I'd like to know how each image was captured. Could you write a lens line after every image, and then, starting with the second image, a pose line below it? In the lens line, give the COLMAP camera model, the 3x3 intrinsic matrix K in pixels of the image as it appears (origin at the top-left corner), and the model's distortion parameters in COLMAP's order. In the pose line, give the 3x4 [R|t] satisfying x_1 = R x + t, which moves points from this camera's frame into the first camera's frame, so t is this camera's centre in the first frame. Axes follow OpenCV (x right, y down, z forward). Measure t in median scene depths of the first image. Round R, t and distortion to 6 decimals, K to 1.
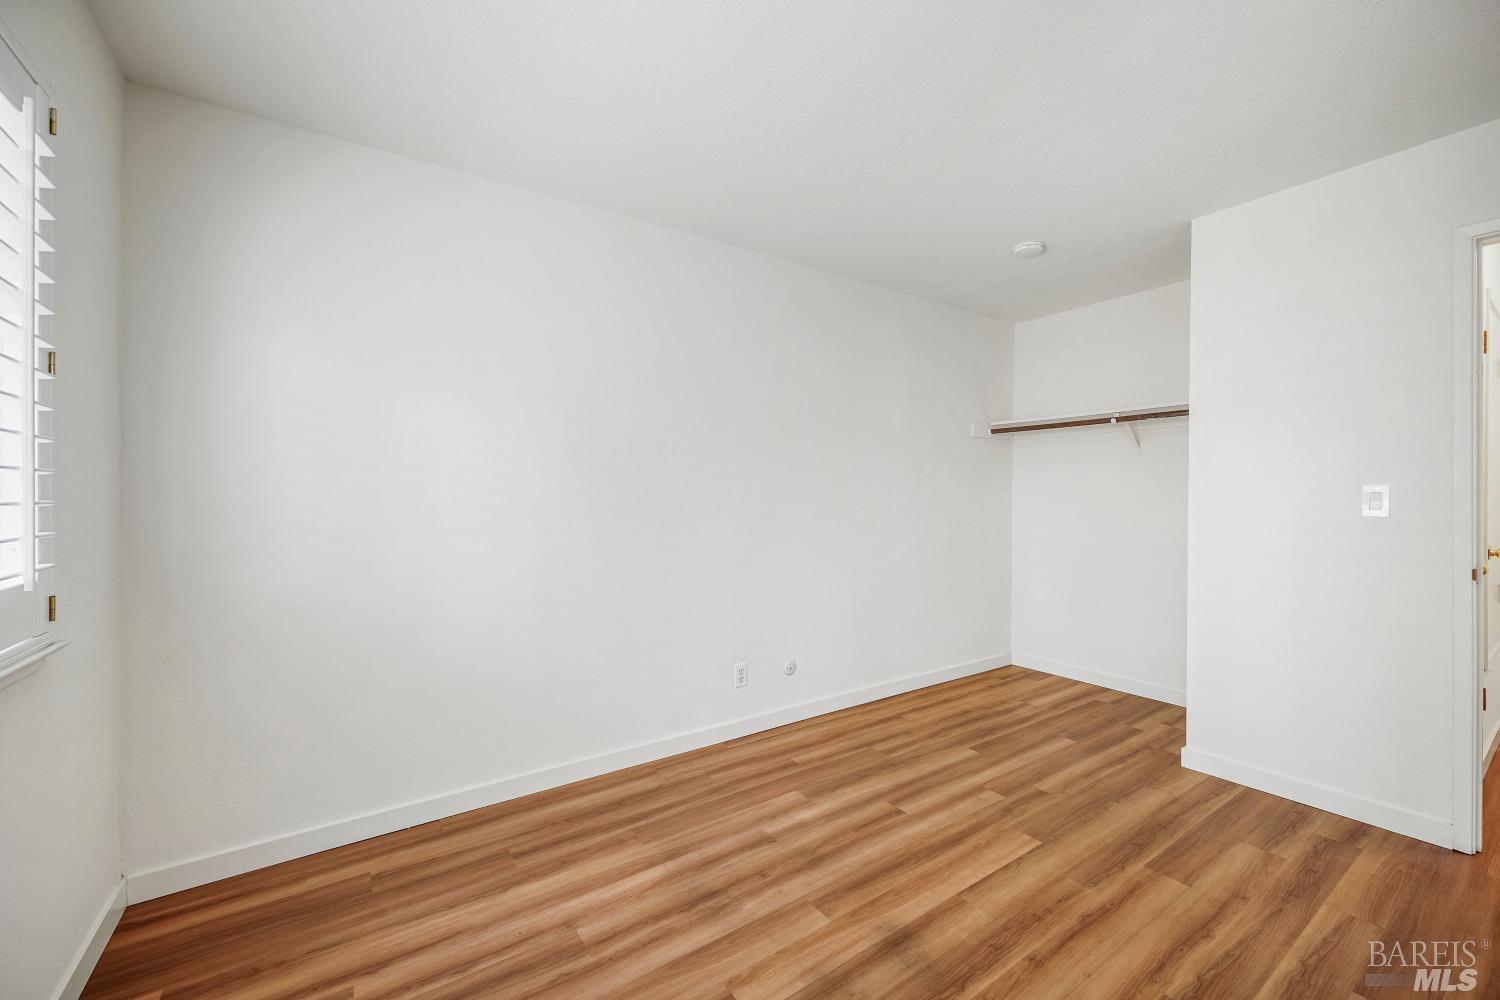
lens RADIAL K [[588.8, 0, 747.7], [0, 588.8, 499.5], [0, 0, 1]] dist [-0.004217, 0.000429]
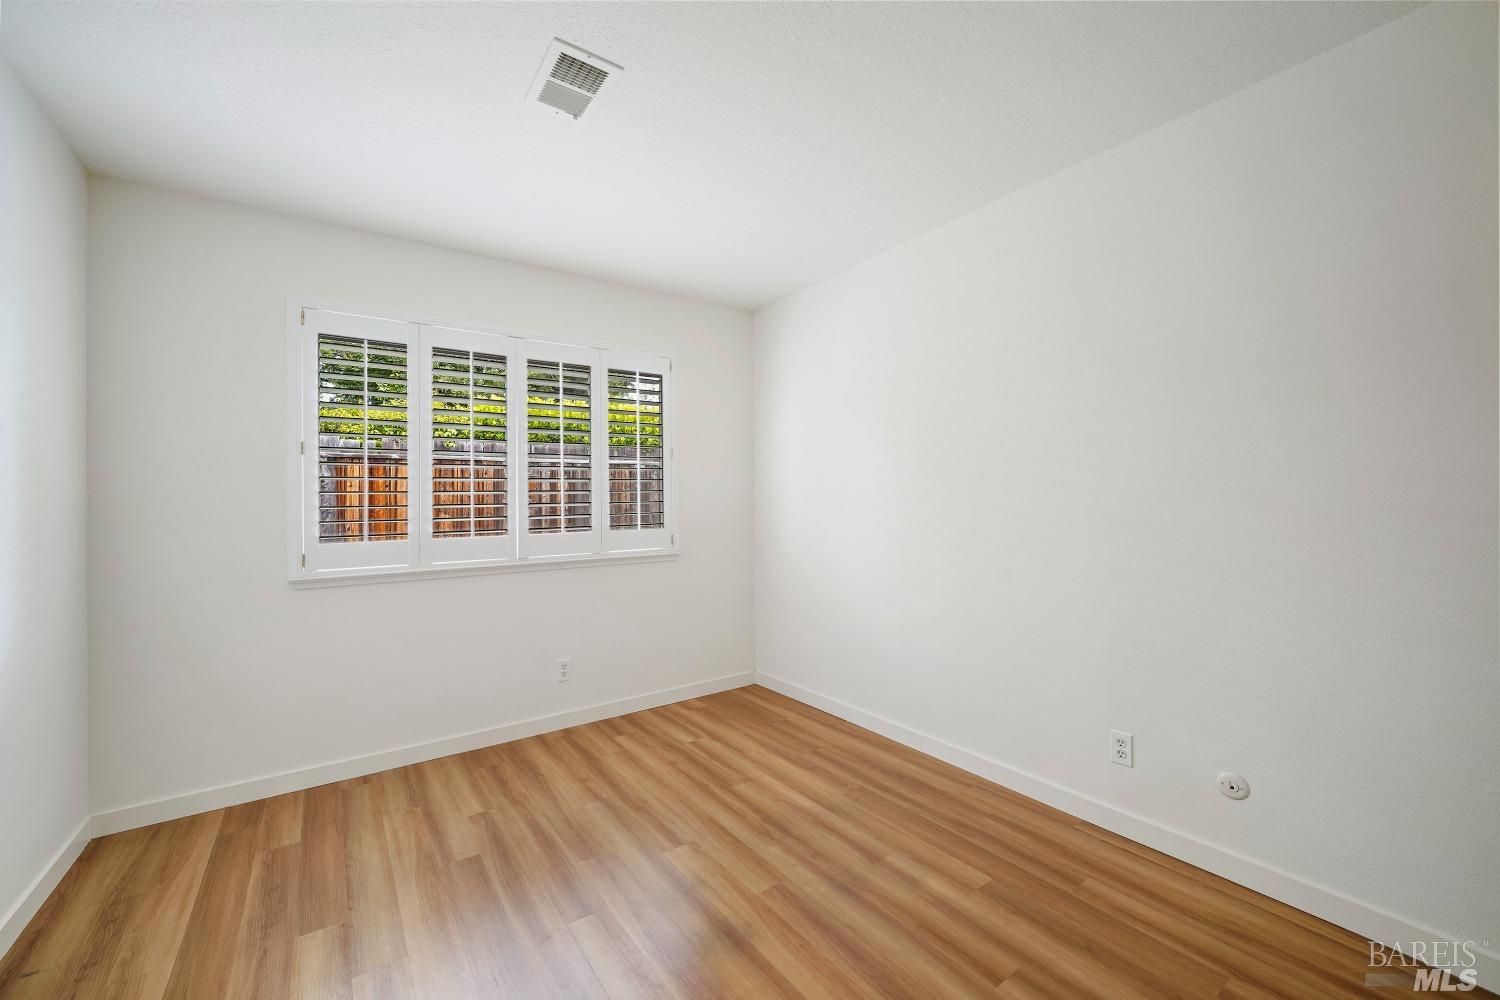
lens RADIAL K [[588.8, 0, 745.7], [0, 588.8, 503.5], [0, 0, 1]] dist [-0.004217, 0.000429]
pose [[0.028920, 0.009266, -0.999539, 0.981511], [0.005028, 0.999943, 0.009415, -0.002689], [0.999569, -0.005298, 0.028872, 0.777649]]
